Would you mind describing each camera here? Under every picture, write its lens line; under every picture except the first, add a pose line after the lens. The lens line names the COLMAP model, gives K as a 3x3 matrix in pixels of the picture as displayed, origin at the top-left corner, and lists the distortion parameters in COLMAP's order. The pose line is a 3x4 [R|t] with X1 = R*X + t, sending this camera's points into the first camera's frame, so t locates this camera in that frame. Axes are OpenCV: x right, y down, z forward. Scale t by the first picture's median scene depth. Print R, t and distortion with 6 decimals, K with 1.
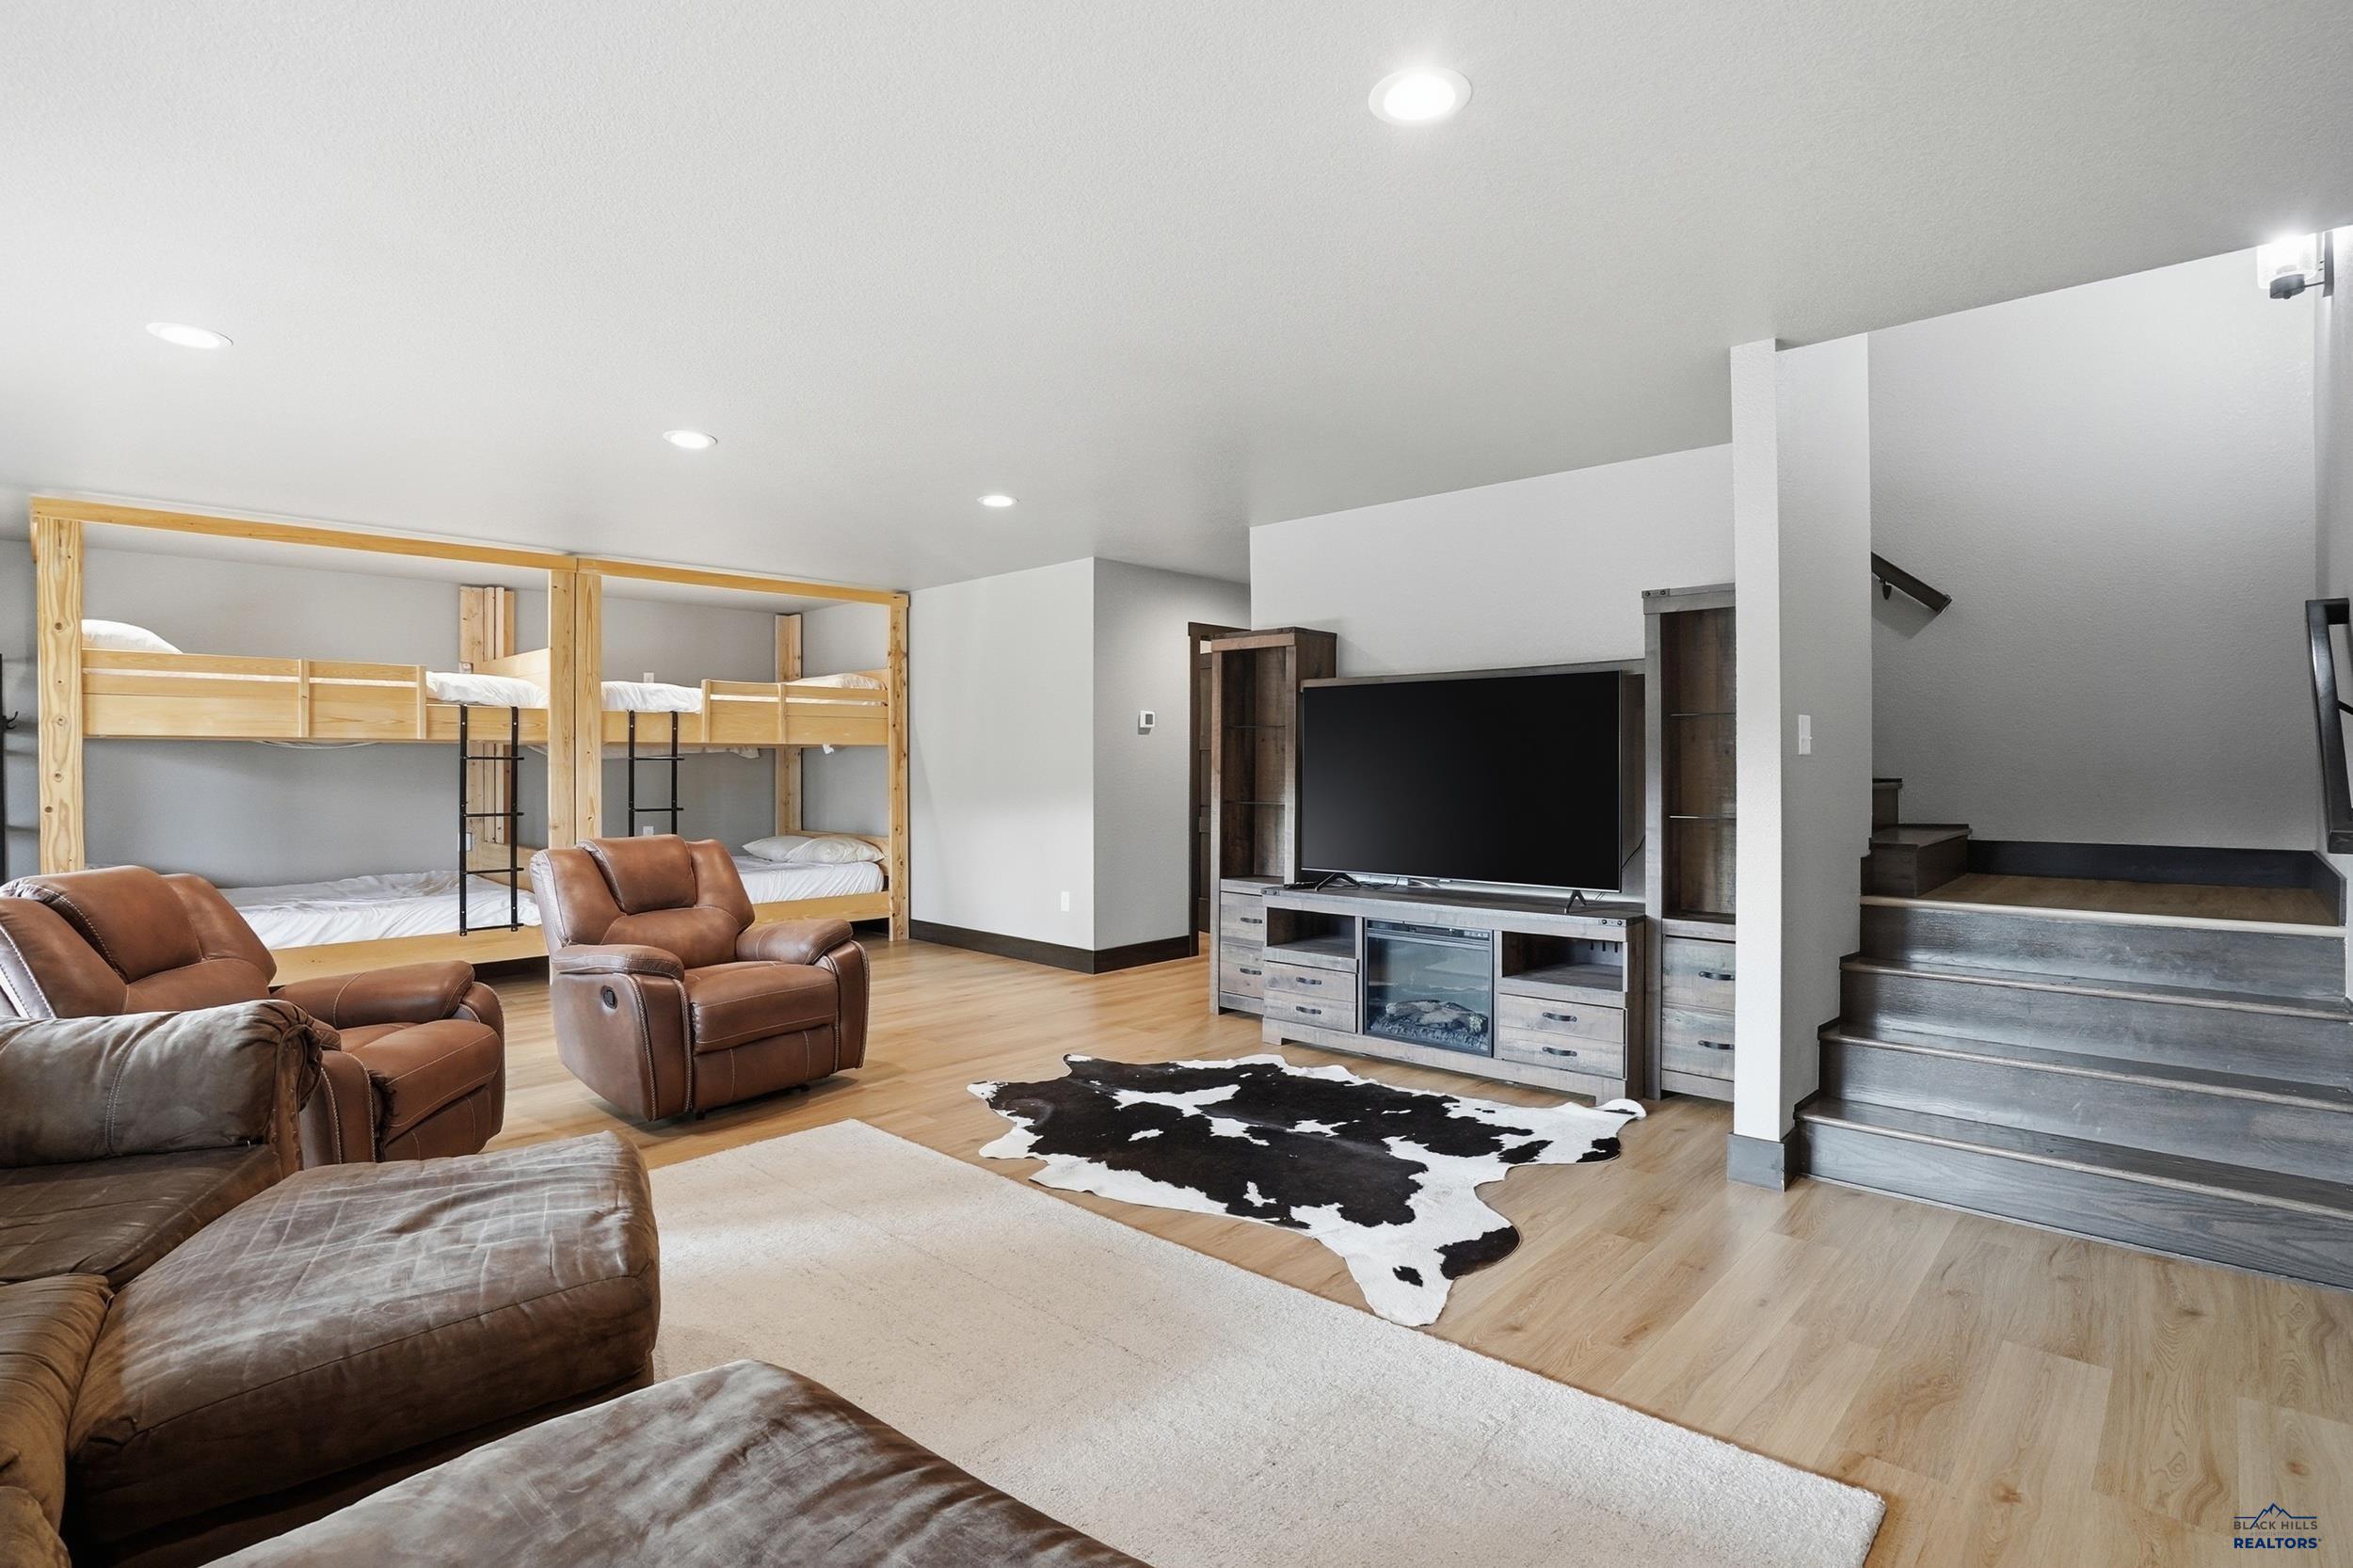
lens RADIAL K [[1117.1, 0, 1176.5], [0, 1117.1, 784.0], [0, 0, 1]] dist [-0.030272, 0.000644]
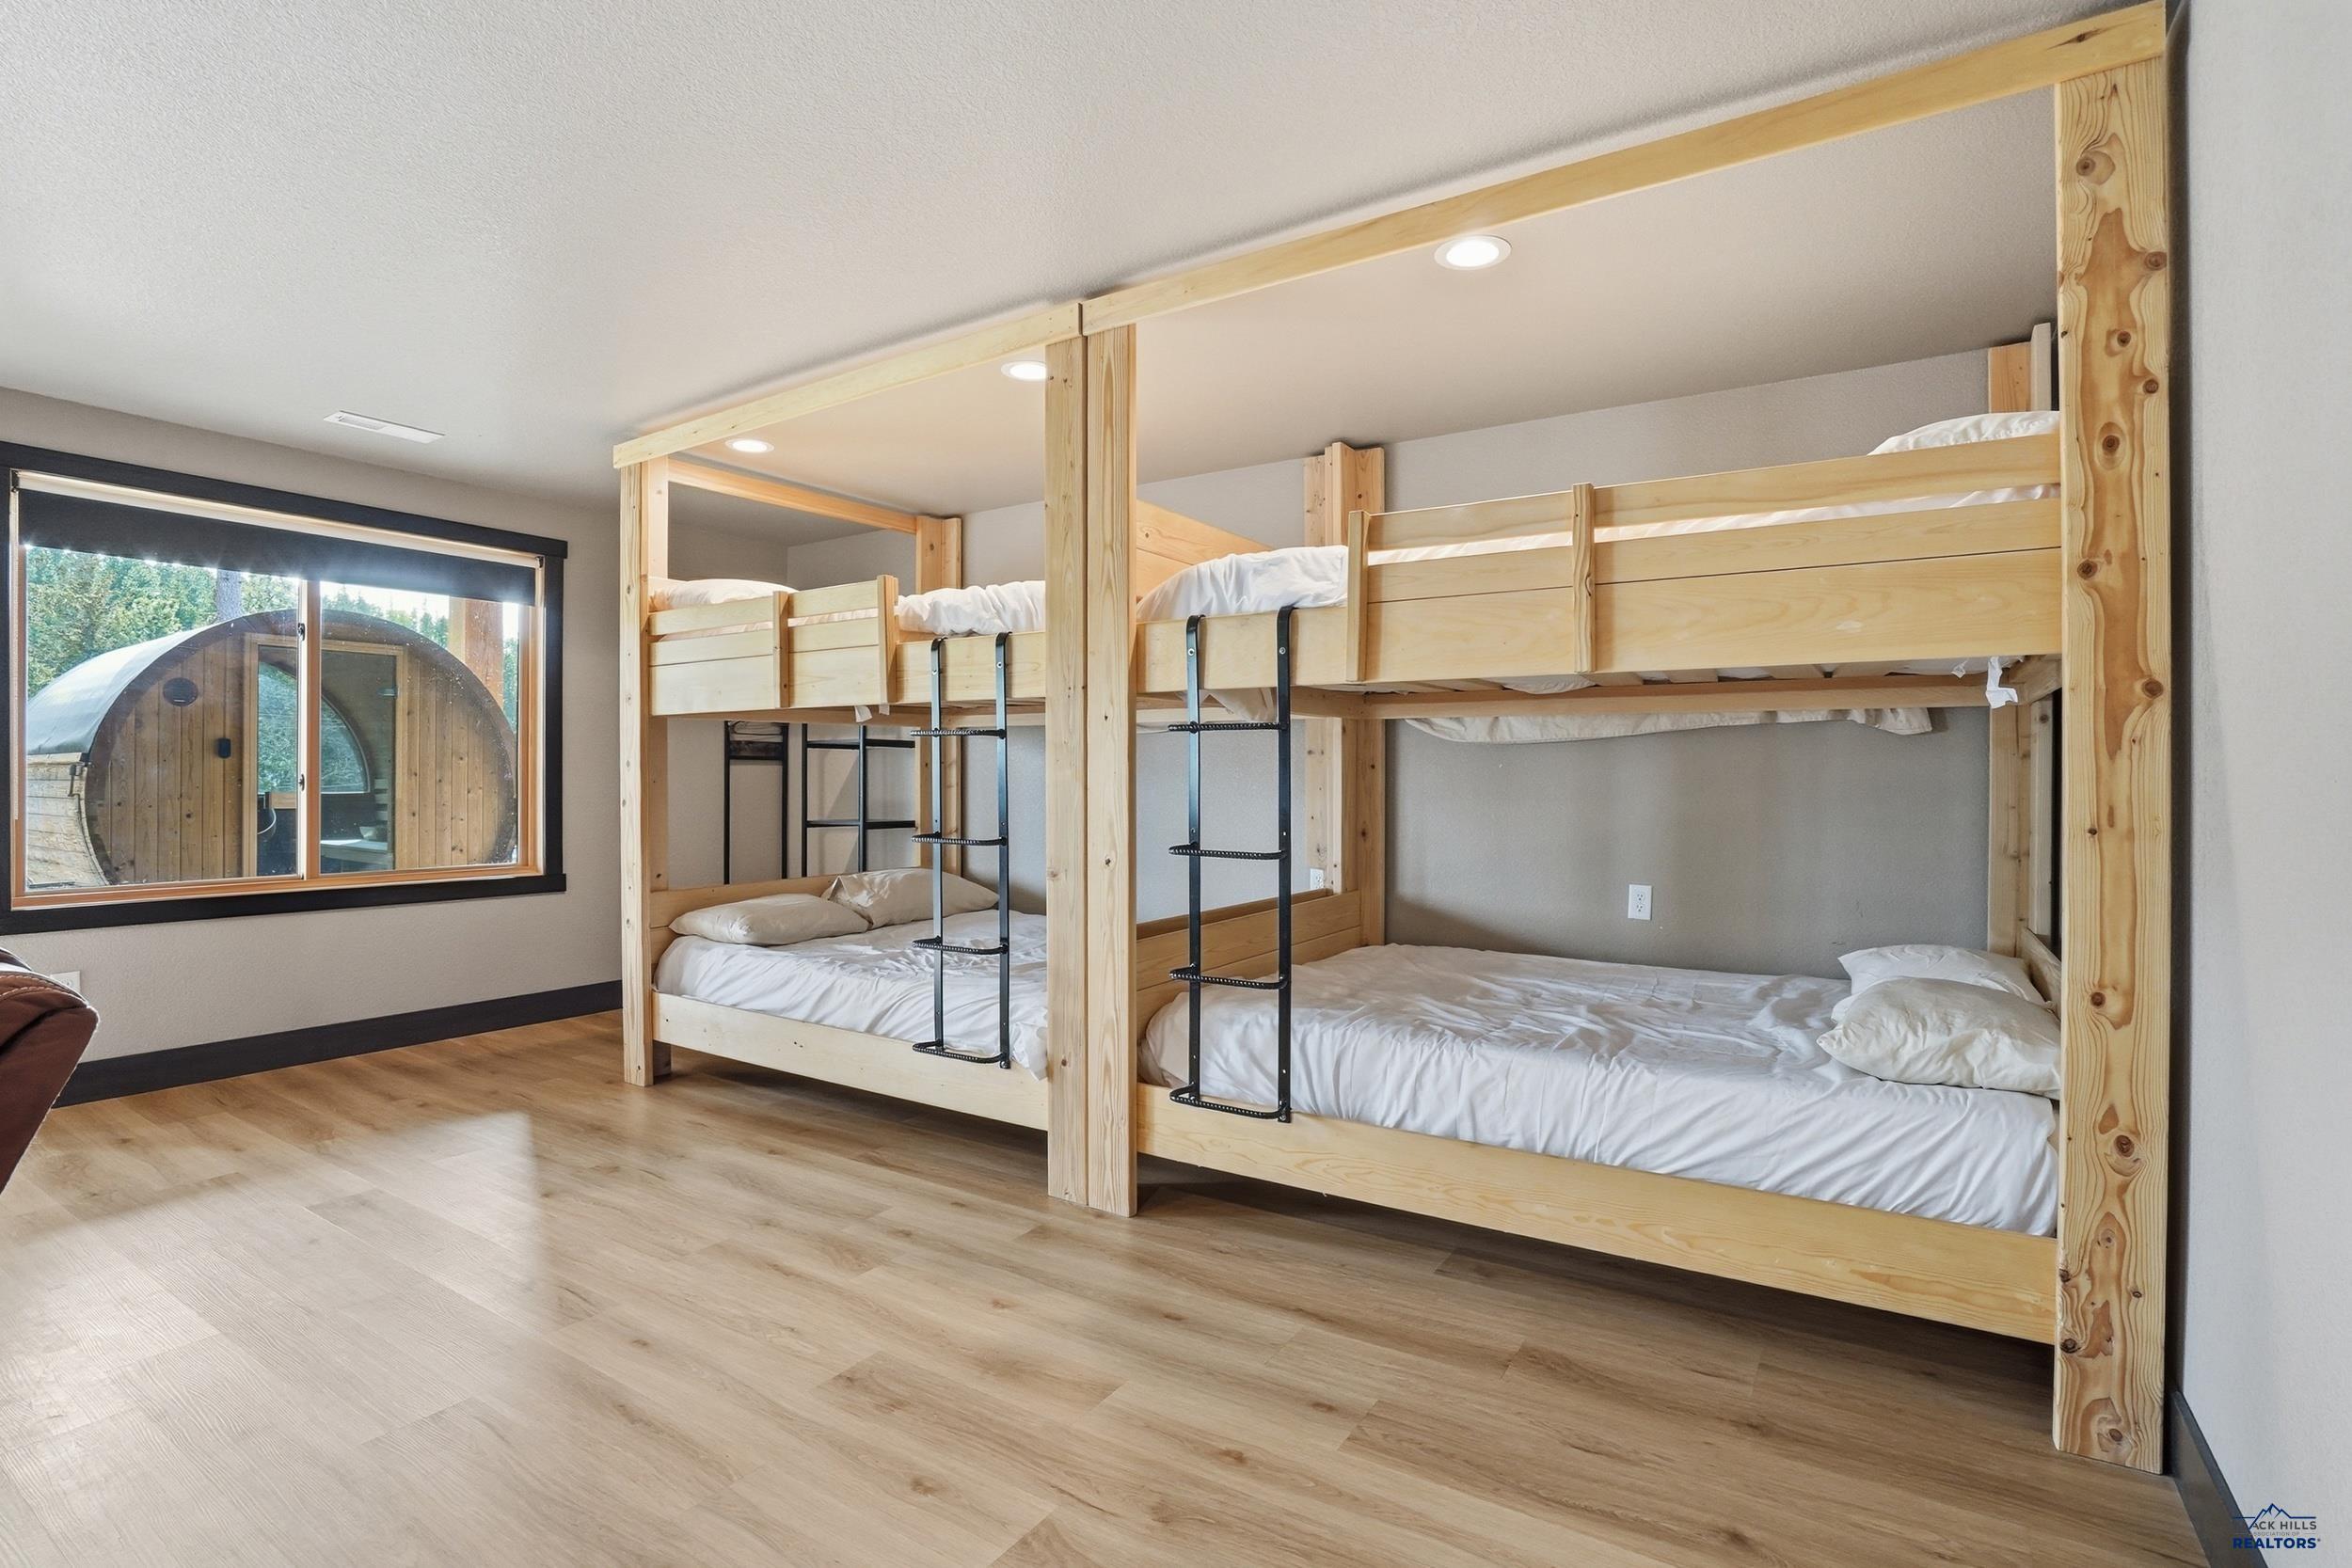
lens RADIAL K [[1116.5, 0, 1176.0], [0, 1116.5, 784.0], [0, 0, 1]] dist [-0.030272, 0.000644]
pose [[0.180999, 0.010522, -0.983427, -0.056082], [-0.020316, 0.999769, 0.006958, -0.003513], [0.983274, 0.018720, 0.181171, 0.762100]]
